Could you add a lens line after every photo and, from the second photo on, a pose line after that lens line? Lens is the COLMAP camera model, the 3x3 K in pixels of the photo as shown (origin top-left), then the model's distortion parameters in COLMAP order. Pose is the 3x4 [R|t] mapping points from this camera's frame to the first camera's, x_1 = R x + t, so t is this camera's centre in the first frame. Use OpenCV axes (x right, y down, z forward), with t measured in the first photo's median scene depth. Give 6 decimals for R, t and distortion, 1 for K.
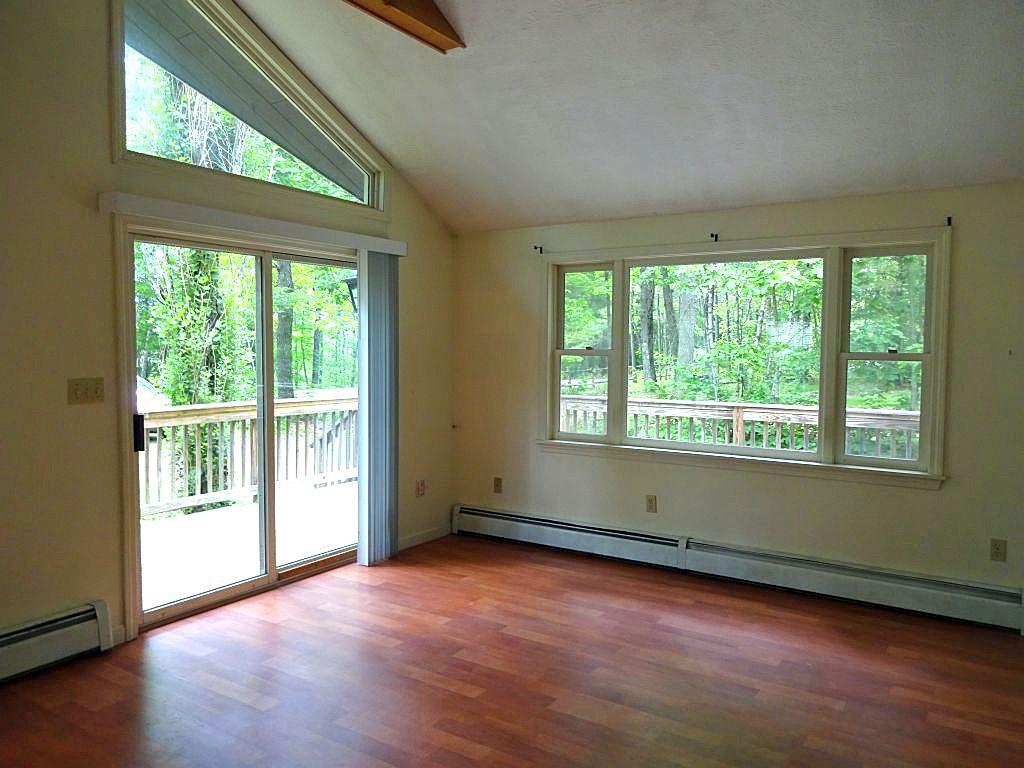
lens RADIAL K [[760.6, 0, 505.6], [0, 760.6, 381.3], [0, 0, 1]] dist [-0.005565, 0.000446]
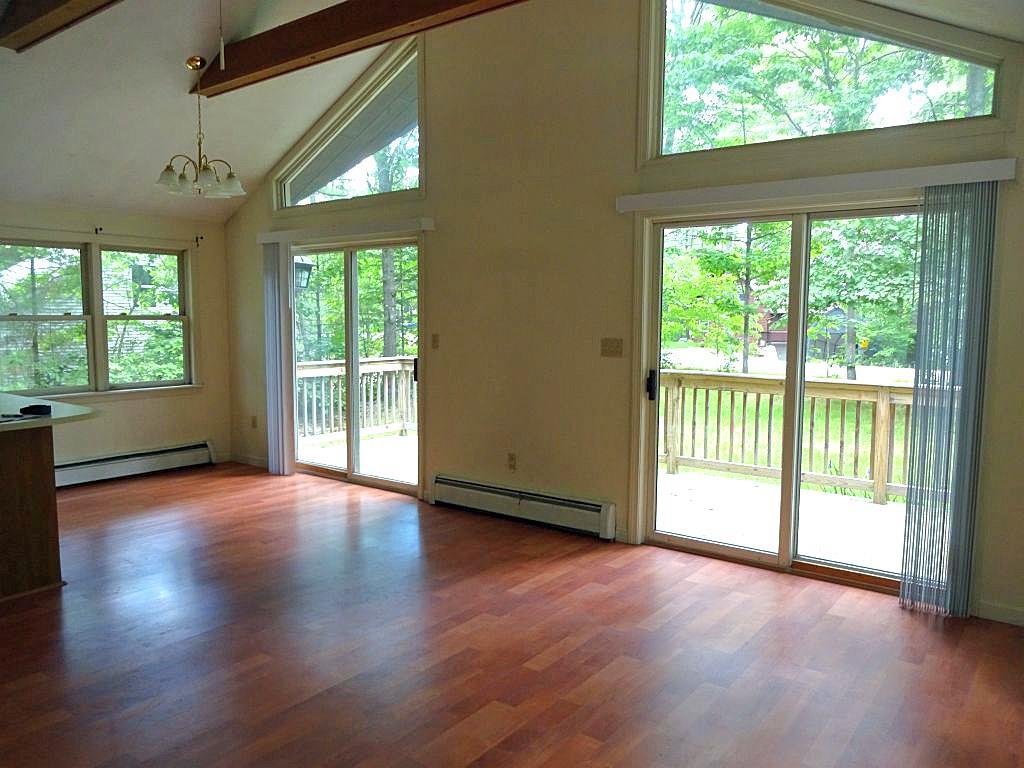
lens RADIAL K [[760.6, 0, 511.8], [0, 760.6, 381.9], [0, 0, 1]] dist [-0.005565, 0.000446]
pose [[-0.071948, 0.091559, -0.993197, 0.712569], [-0.048035, 0.994304, 0.095140, -0.042122], [0.996251, 0.054554, -0.067140, 0.793429]]
